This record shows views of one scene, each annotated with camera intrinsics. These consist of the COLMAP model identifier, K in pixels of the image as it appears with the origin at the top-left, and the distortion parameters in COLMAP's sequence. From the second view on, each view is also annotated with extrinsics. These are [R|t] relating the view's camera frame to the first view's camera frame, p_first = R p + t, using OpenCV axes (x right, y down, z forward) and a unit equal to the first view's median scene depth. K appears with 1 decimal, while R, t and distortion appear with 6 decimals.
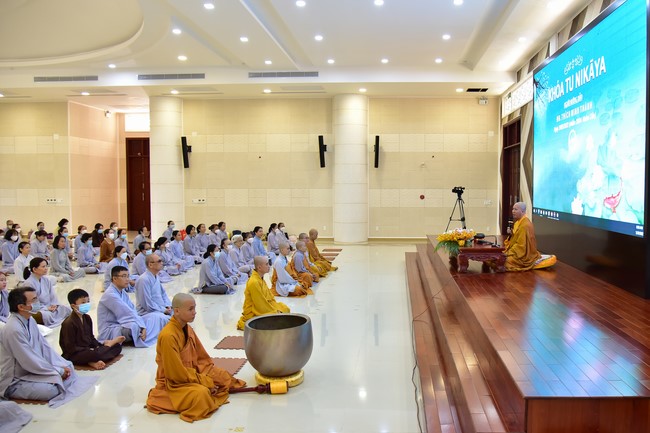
lens RADIAL K [[546.4, 0, 366.6], [0, 546.4, 216.2], [0, 0, 1]] dist [-0.059232, 0.000768]
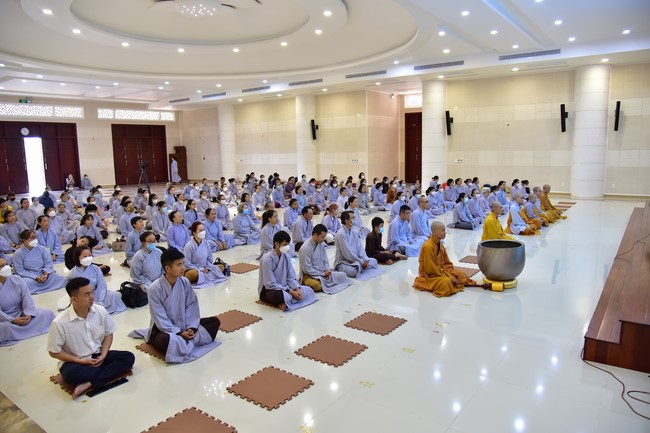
lens RADIAL K [[460.5, 0, 330.1], [0, 460.5, 215.2], [0, 0, 1]] dist [-0.096613, 0.052955]
pose [[0.837643, 0.058660, -0.543059, 0.043792], [-0.008989, 0.995562, 0.093673, 0.002379], [0.546144, -0.073583, 0.834453, -0.103175]]
